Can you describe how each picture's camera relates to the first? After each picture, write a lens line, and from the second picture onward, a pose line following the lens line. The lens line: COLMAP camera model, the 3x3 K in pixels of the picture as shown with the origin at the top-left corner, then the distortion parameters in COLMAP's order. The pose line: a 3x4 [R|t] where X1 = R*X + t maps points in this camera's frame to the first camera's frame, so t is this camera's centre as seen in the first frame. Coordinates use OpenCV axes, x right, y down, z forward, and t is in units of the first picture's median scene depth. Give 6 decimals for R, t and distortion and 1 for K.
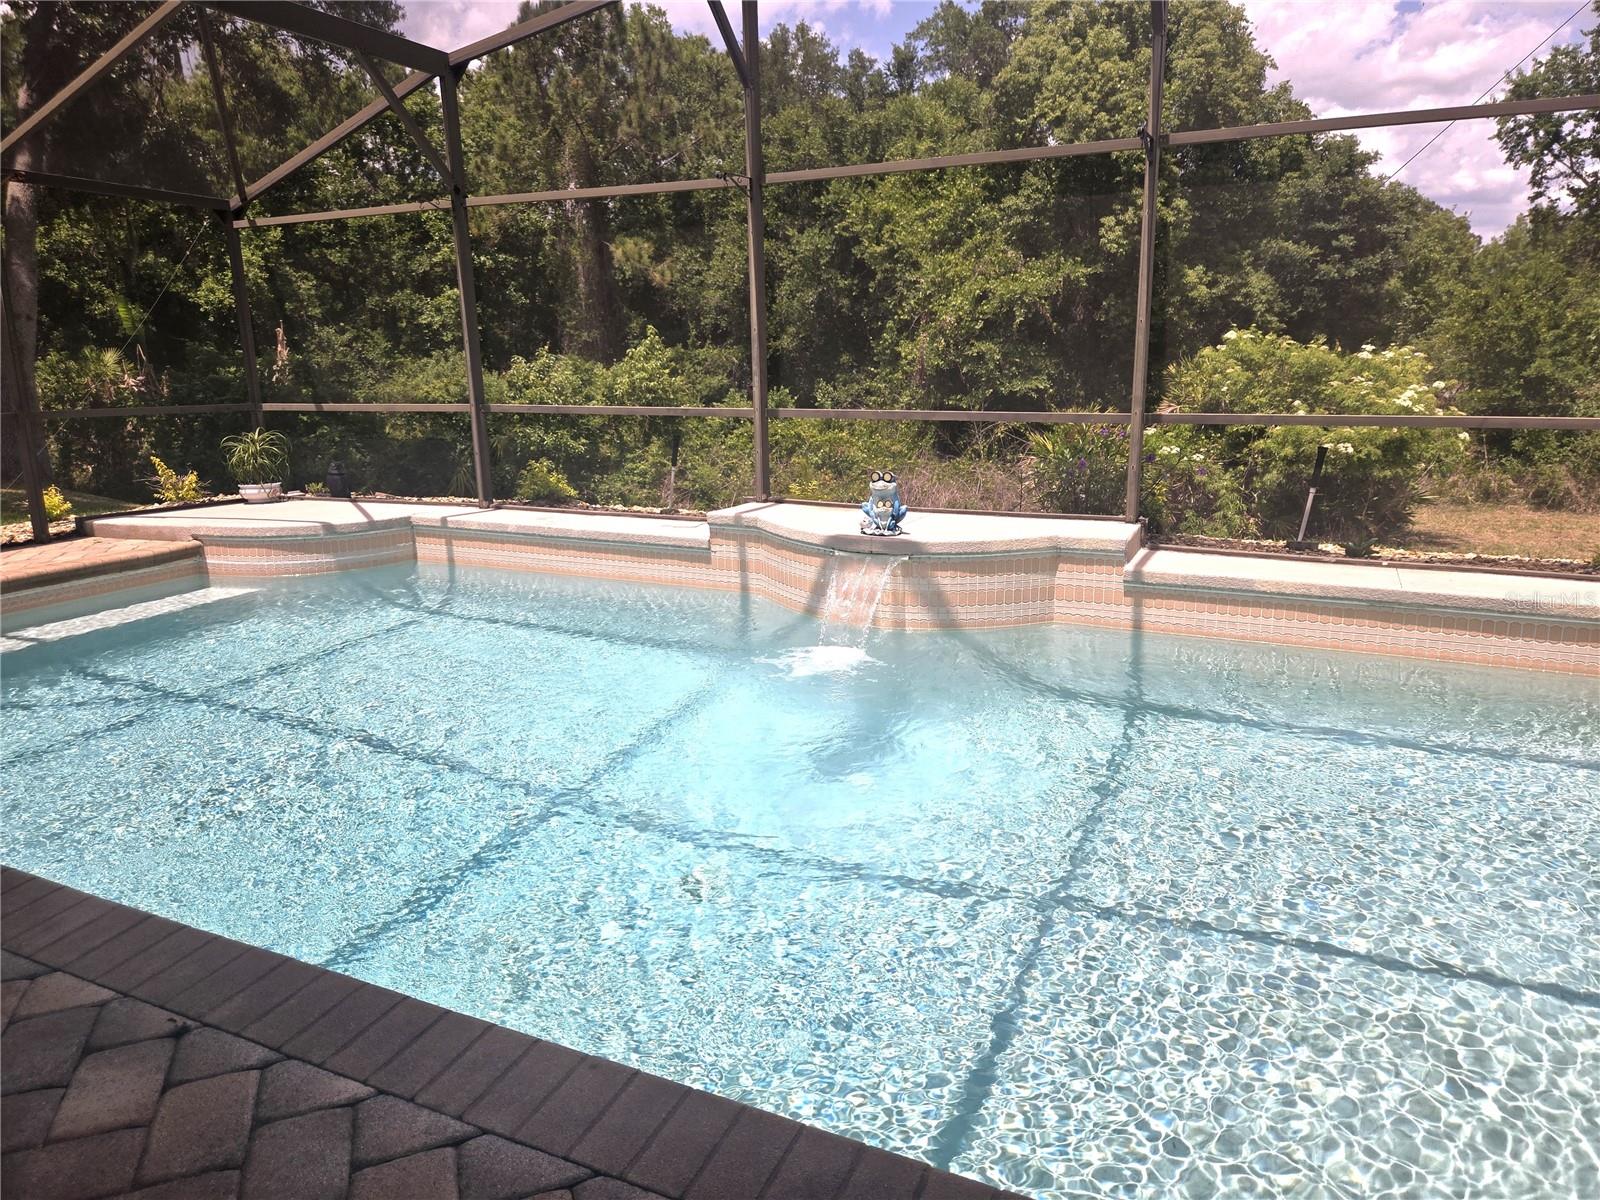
lens RADIAL K [[1069.5, 0, 792.0], [0, 1069.5, 584.8], [0, 0, 1]] dist [0.066086, -0.058749]
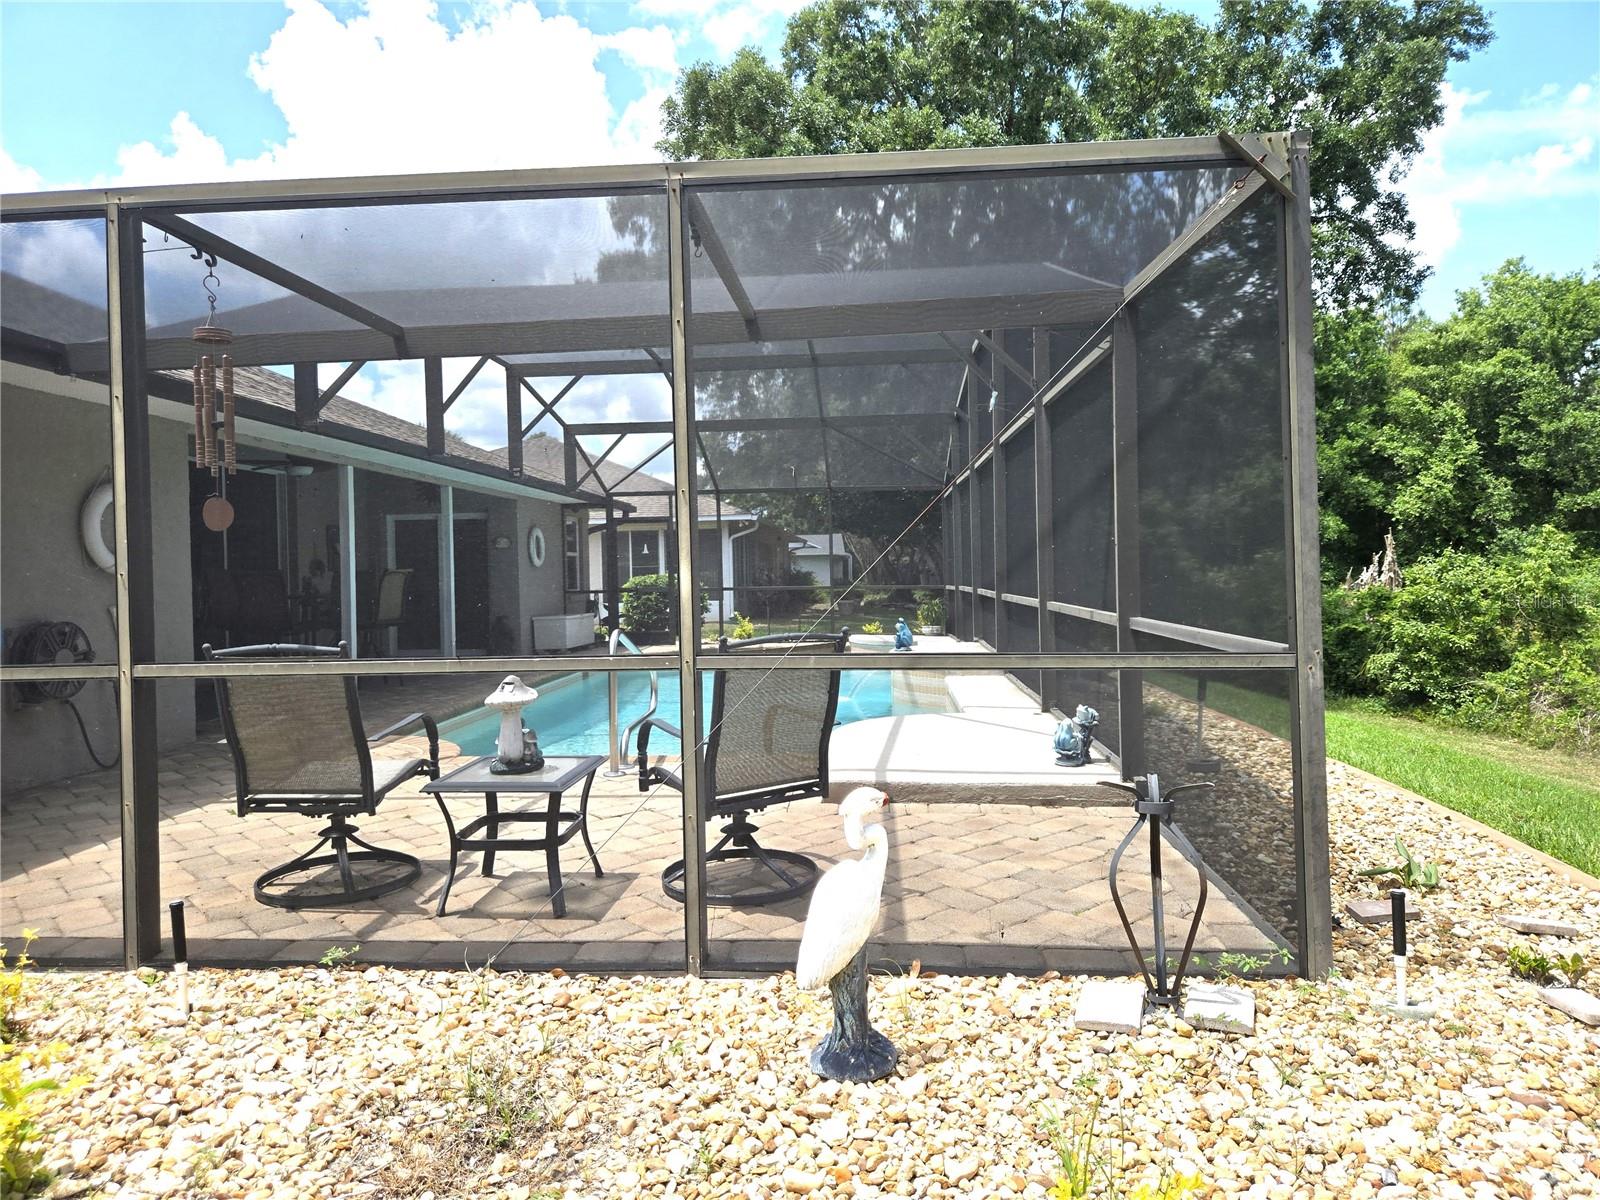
lens RADIAL K [[1069.5, 0, 789.6], [0, 1069.5, 568.9], [0, 0, 1]] dist [0.066086, -0.058749]
pose [[0.353803, 0.008264, -0.935284, 0.535896], [-0.189642, 0.979825, -0.063081, -0.009878], [0.915893, 0.199688, 0.348232, 0.033917]]
